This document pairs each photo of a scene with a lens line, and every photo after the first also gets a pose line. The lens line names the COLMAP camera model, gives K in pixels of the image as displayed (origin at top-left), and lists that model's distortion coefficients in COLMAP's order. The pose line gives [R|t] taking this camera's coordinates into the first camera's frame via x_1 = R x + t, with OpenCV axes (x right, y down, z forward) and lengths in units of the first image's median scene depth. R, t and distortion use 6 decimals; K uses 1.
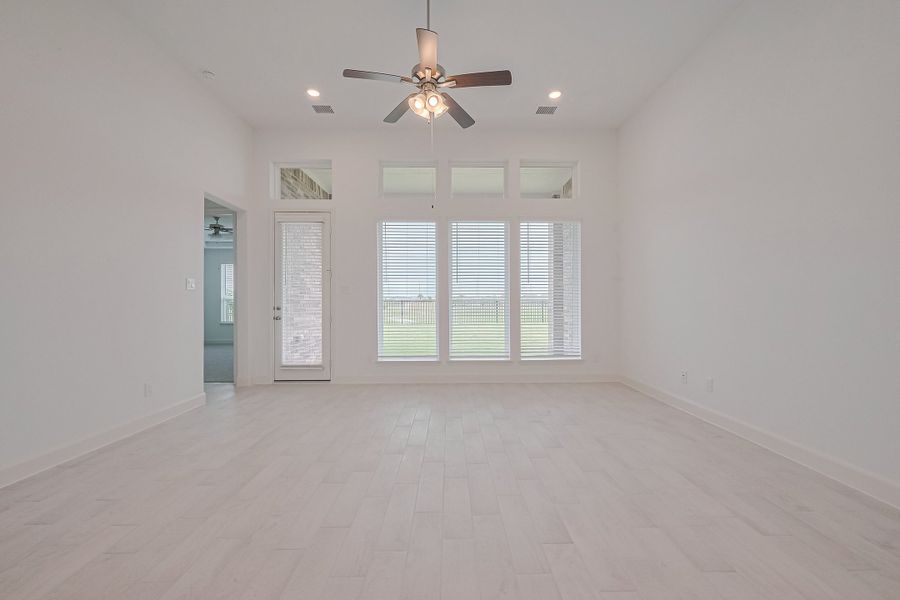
lens RADIAL K [[363.1, 0, 450.0], [0, 363.1, 300.0], [0, 0, 1]] dist [0.000235, -0.000029]
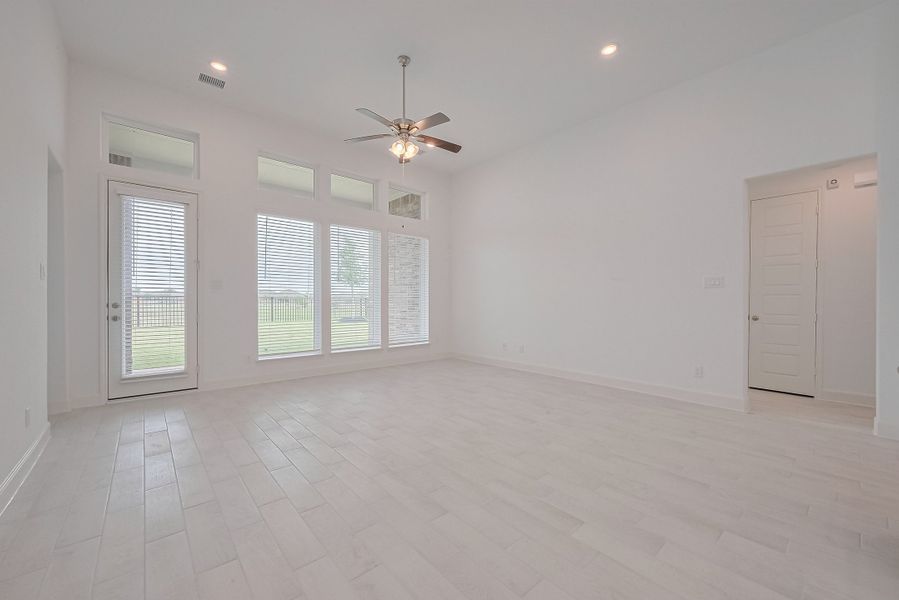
lens RADIAL K [[362.7, 0, 449.5], [0, 362.7, 300.0], [0, 0, 1]] dist [0.000235, -0.000029]
pose [[0.759064, 0.006331, 0.650986, -0.434238], [-0.010932, 0.999936, 0.003023, 0.001313], [-0.650925, -0.009411, 0.759084, -0.049167]]
